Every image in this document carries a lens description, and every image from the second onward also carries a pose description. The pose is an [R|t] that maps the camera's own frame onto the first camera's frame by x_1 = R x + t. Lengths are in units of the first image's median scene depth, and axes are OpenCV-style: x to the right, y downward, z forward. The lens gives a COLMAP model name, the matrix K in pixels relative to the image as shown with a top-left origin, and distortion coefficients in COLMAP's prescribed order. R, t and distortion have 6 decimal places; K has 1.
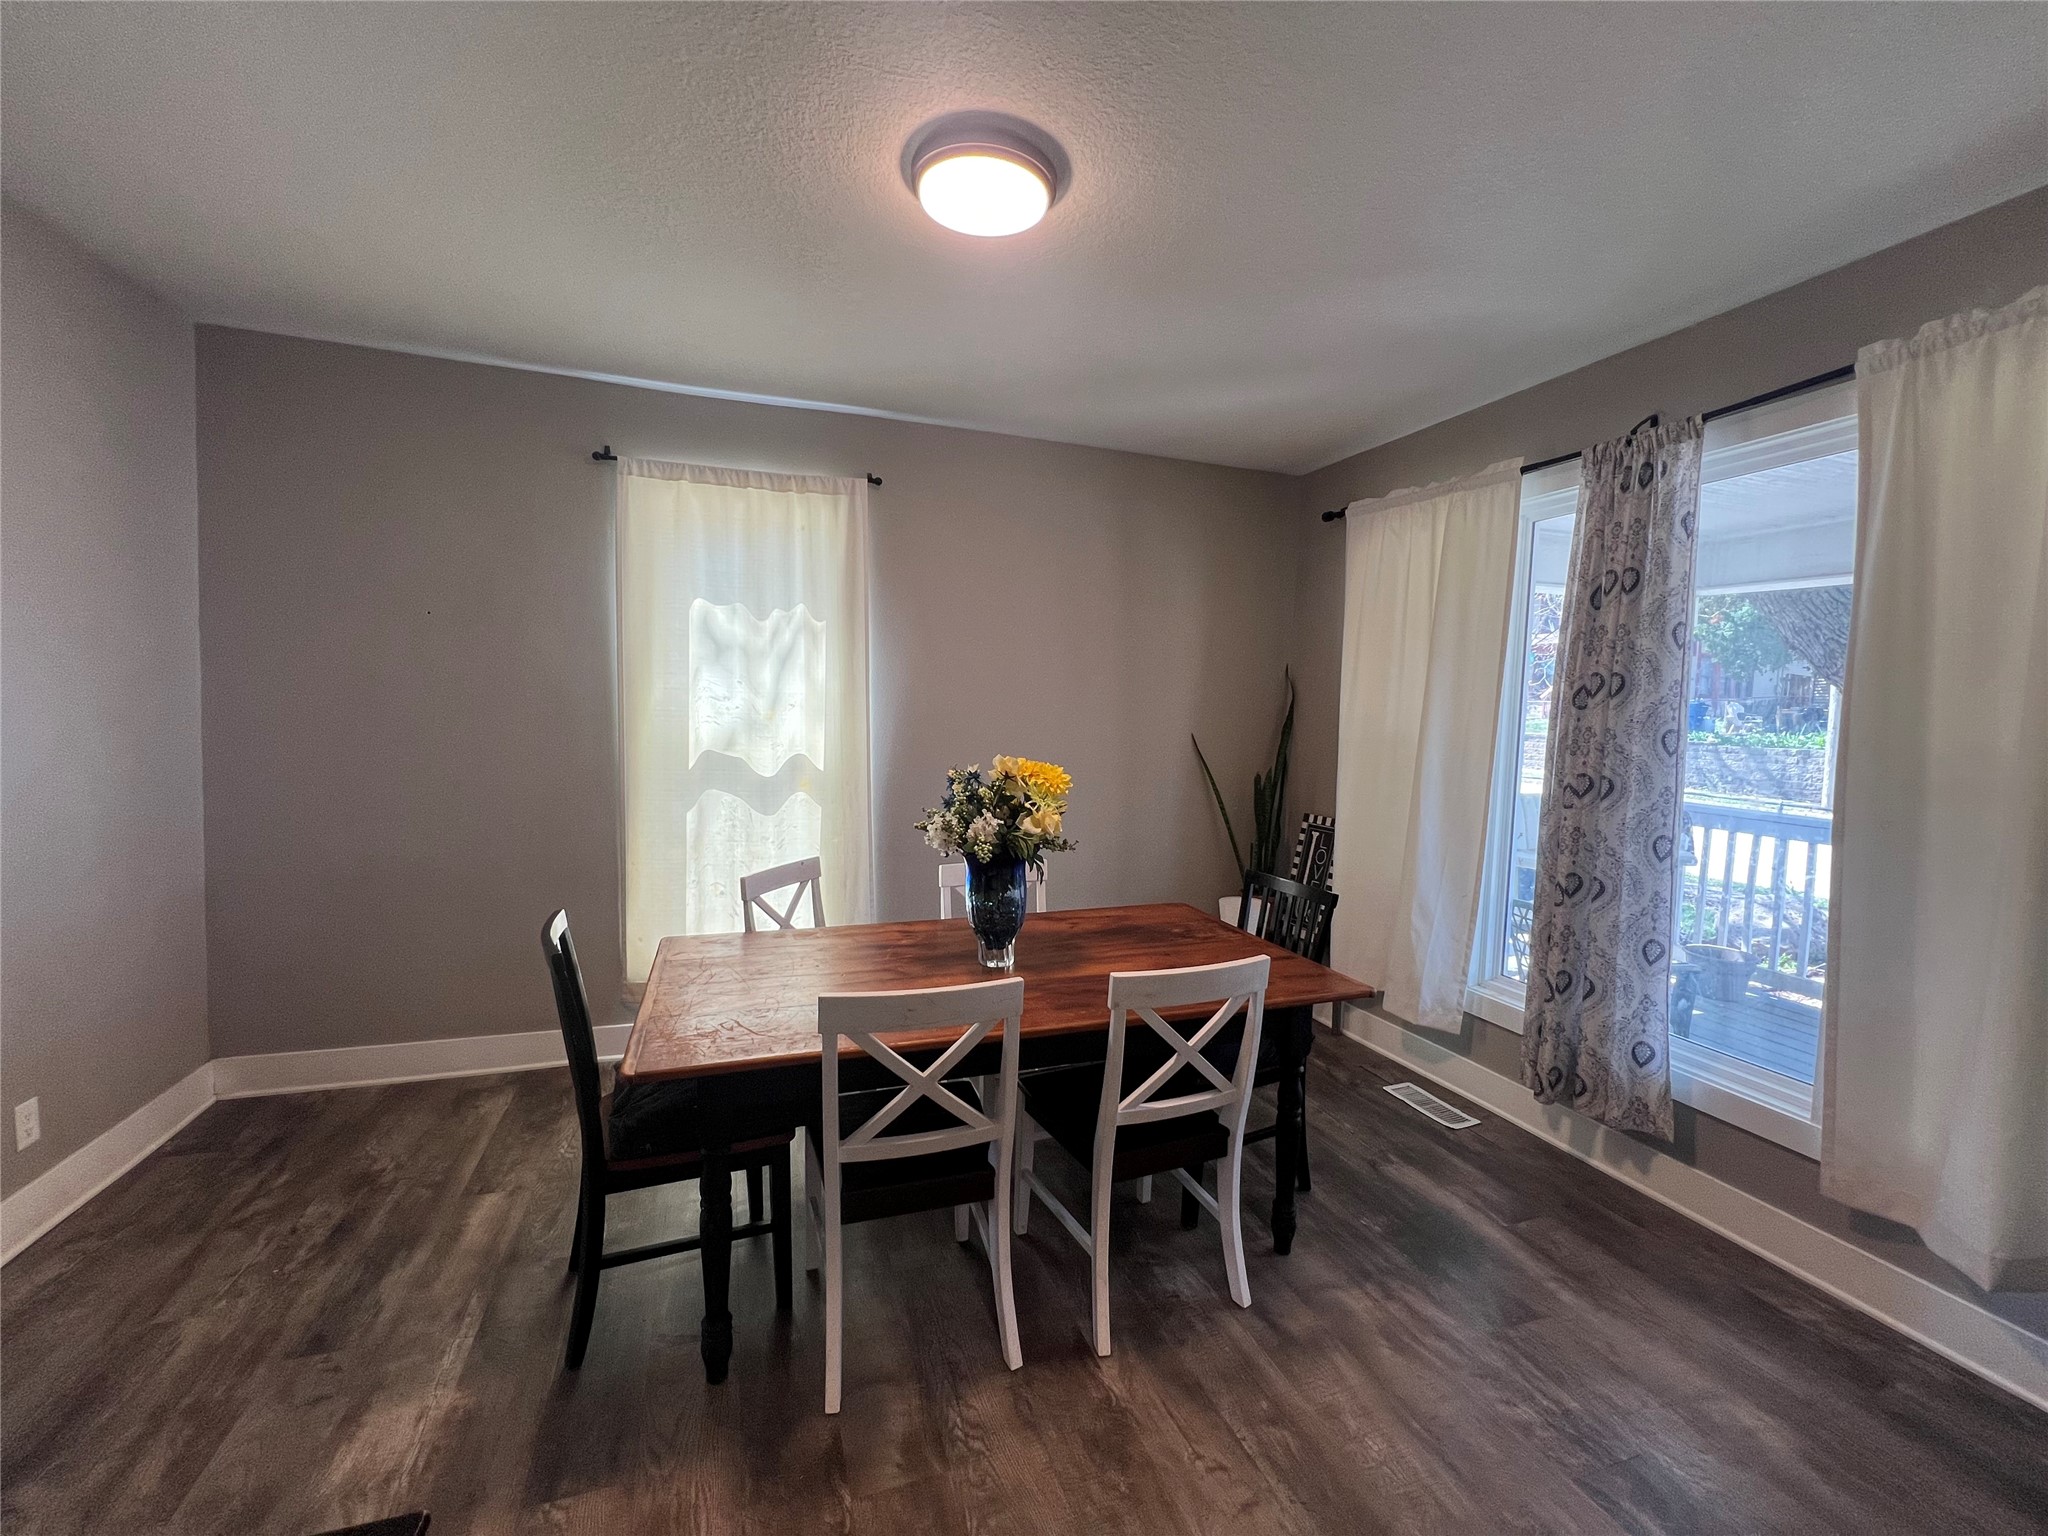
lens RADIAL K [[823.5, 0, 1015.9], [0, 823.5, 766.9], [0, 0, 1]] dist [0.001763, 0.000135]
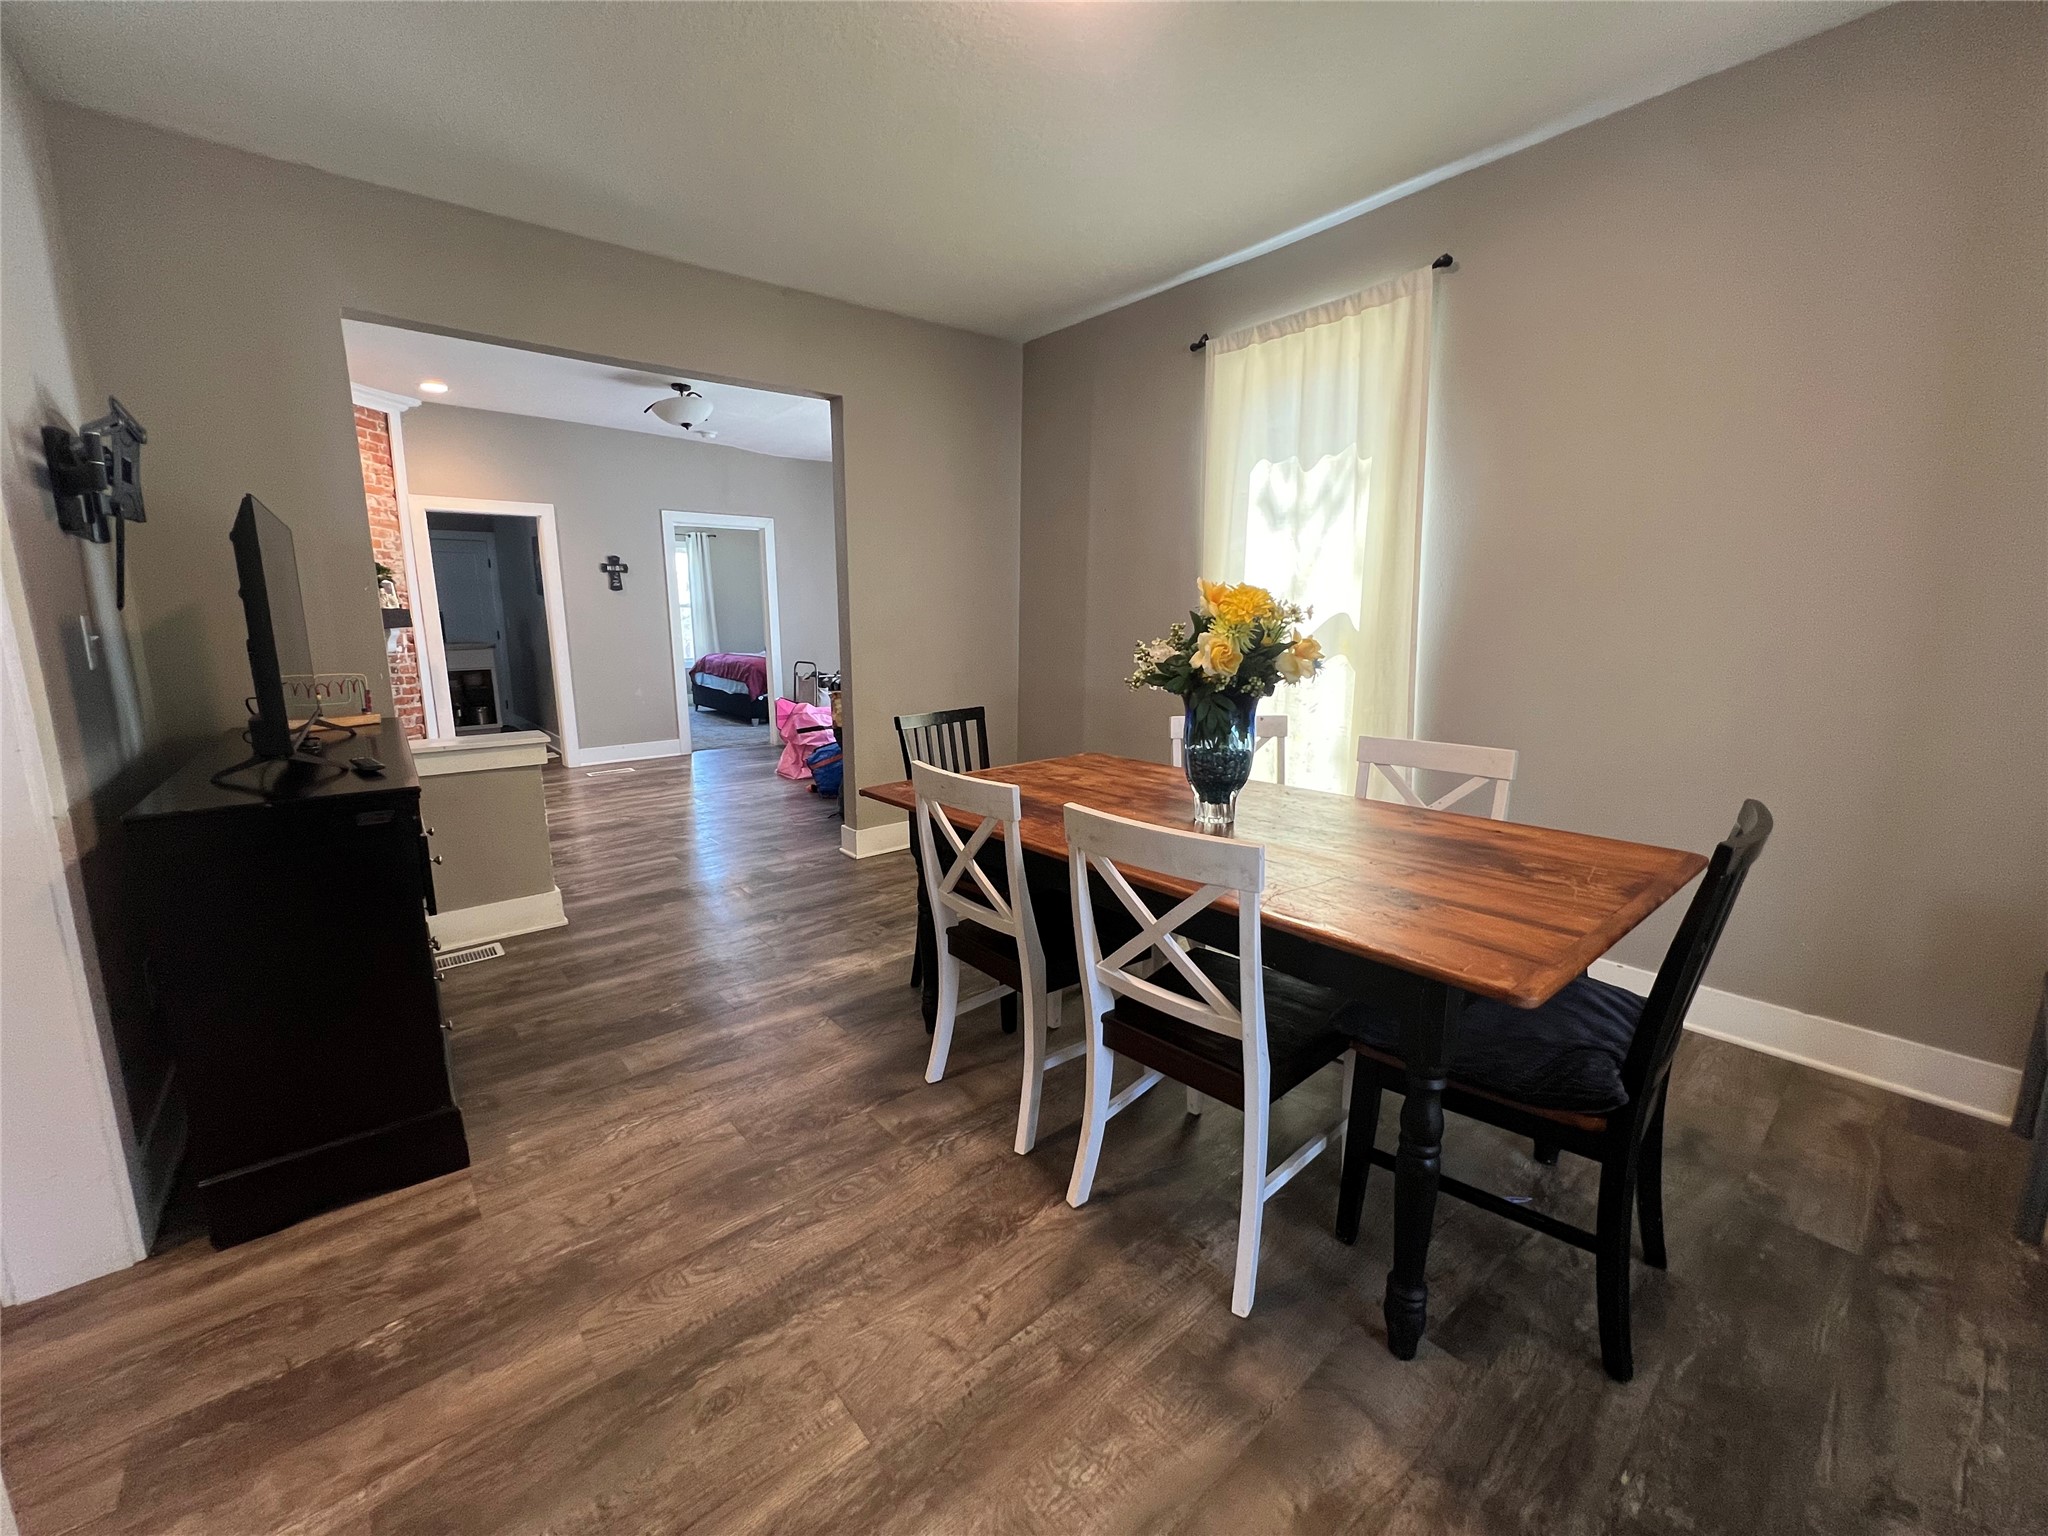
lens RADIAL K [[823.5, 0, 1016.8], [0, 823.5, 767.3], [0, 0, 1]] dist [0.001763, 0.000135]
pose [[0.355101, 0.144559, -0.923583, 0.932054], [-0.053412, 0.989495, 0.134339, 0.096553], [0.933301, 0.001626, 0.359092, 0.630092]]
